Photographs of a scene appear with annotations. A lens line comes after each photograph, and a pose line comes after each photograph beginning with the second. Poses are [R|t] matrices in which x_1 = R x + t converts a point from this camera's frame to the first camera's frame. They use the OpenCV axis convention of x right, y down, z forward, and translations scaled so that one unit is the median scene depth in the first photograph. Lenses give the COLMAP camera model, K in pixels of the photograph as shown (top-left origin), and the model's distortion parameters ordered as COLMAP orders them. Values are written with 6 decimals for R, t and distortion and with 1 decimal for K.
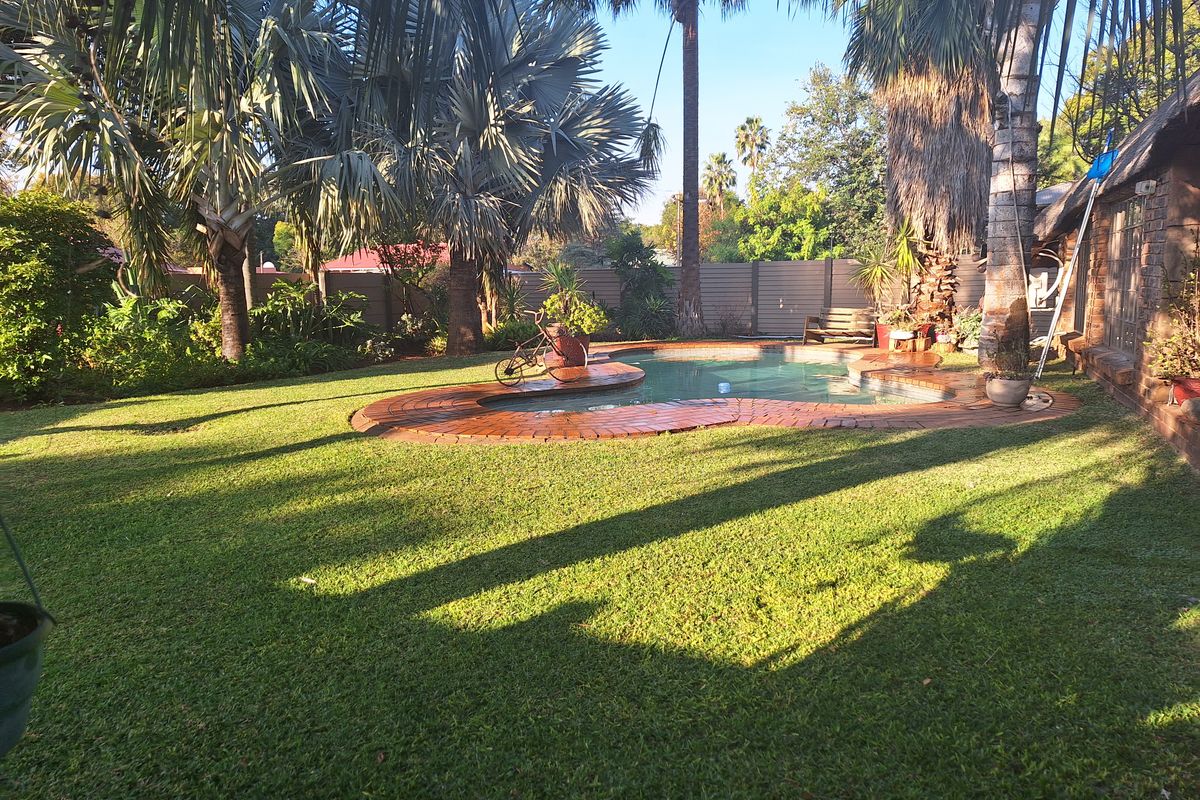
lens RADIAL K [[834.8, 0, 591.6], [0, 834.8, 394.8], [0, 0, 1]] dist [0.138561, -0.172717]
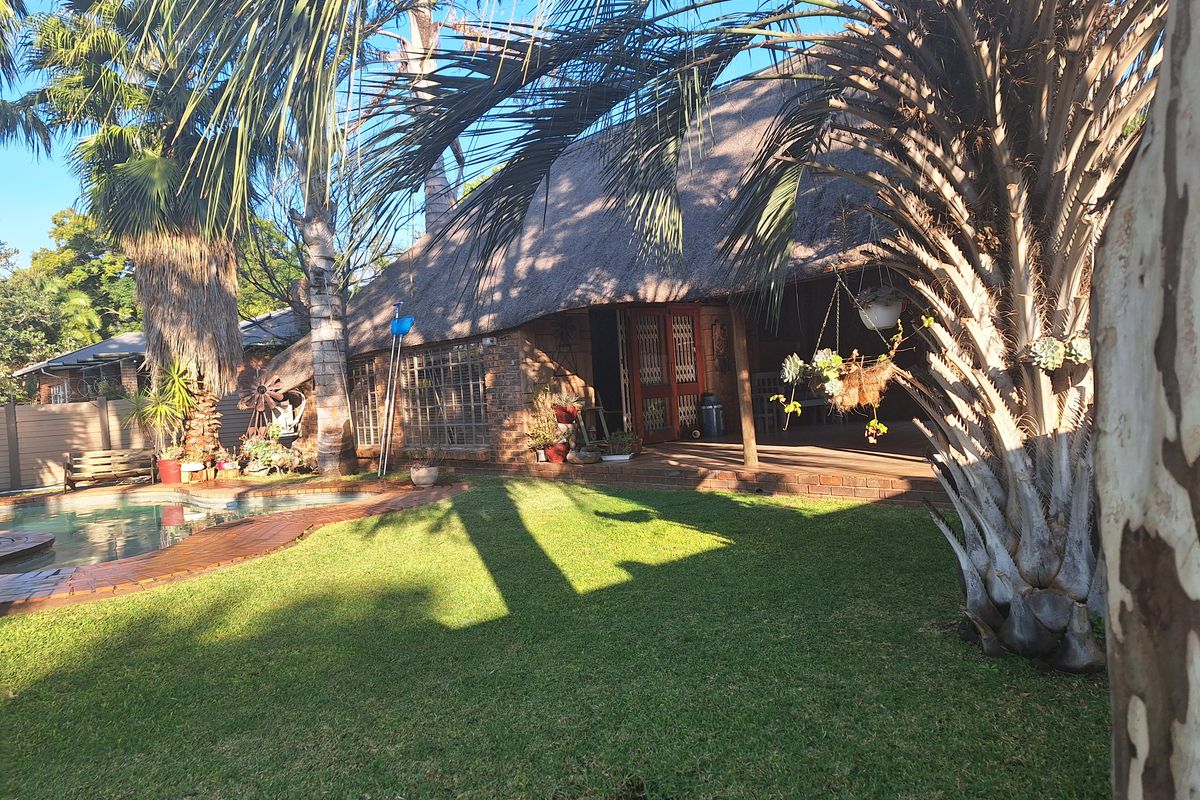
lens RADIAL K [[839.2, 0, 601.5], [0, 839.2, 388.5], [0, 0, 1]] dist [0.131097, -0.171182]
pose [[0.427680, -0.020735, 0.903692, -0.400689], [0.185753, 0.980417, -0.065413, -0.001164], [-0.884639, 0.195840, 0.423156, 0.069893]]
